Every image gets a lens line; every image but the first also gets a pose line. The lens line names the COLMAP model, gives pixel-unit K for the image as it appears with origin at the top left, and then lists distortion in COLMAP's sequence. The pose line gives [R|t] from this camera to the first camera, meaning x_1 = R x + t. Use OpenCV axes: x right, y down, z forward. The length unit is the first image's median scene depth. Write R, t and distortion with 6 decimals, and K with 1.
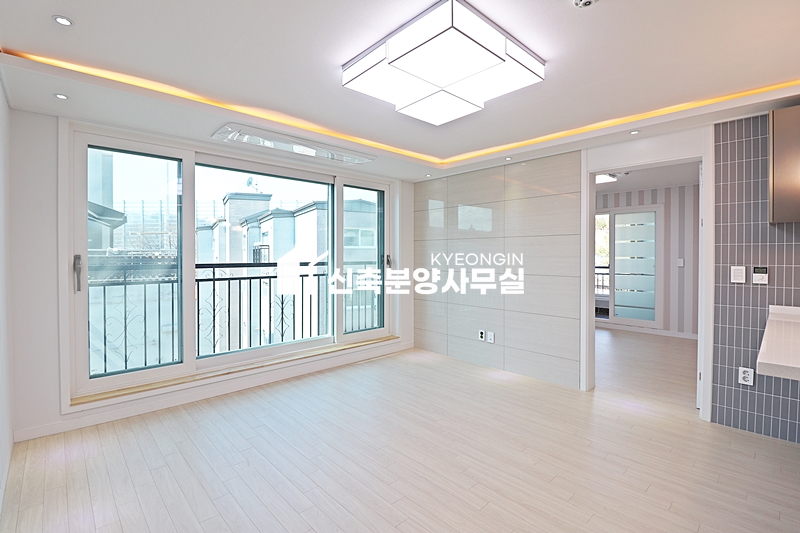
lens RADIAL K [[368.9, 0, 400.5], [0, 368.9, 260.7], [0, 0, 1]] dist [-0.003646, -0.009229]
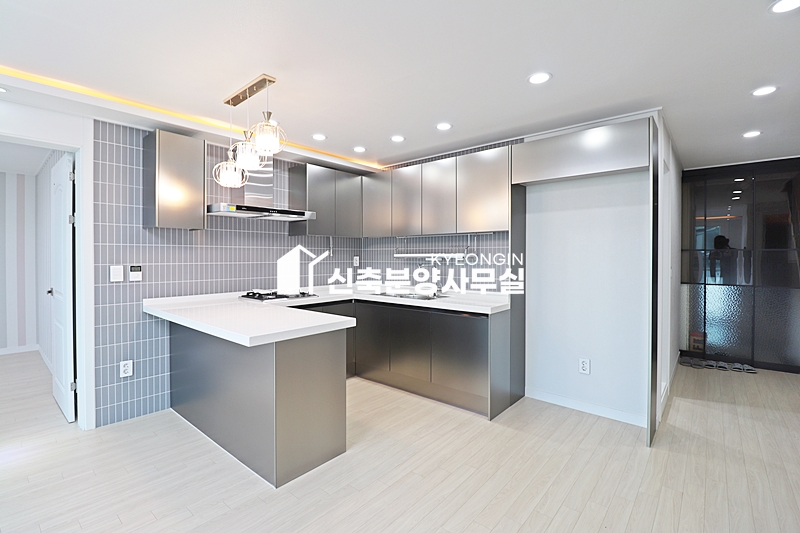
lens RADIAL K [[368.9, 0, 400.0], [0, 368.9, 258.8], [0, 0, 1]] dist [-0.003646, -0.009229]
pose [[-0.102482, -0.008092, 0.994702, -0.183300], [0.013369, 0.999865, 0.009511, -0.002729], [-0.994645, 0.014273, -0.102360, 0.291738]]
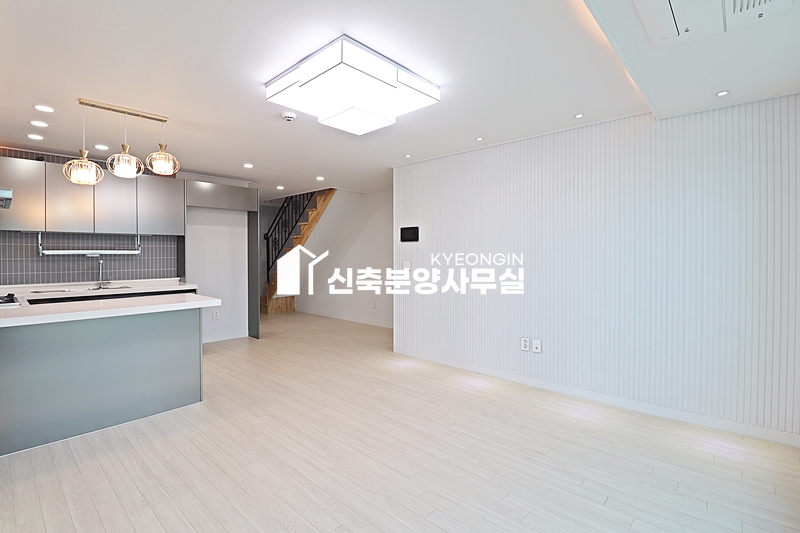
lens RADIAL K [[368.9, 0, 394.6], [0, 368.9, 257.7], [0, 0, 1]] dist [-0.003646, -0.009229]
pose [[-0.997785, 0.002131, -0.066480, 0.044839], [0.000504, 0.999700, 0.024472, -0.012957], [0.066513, 0.024384, -0.997488, 1.595832]]
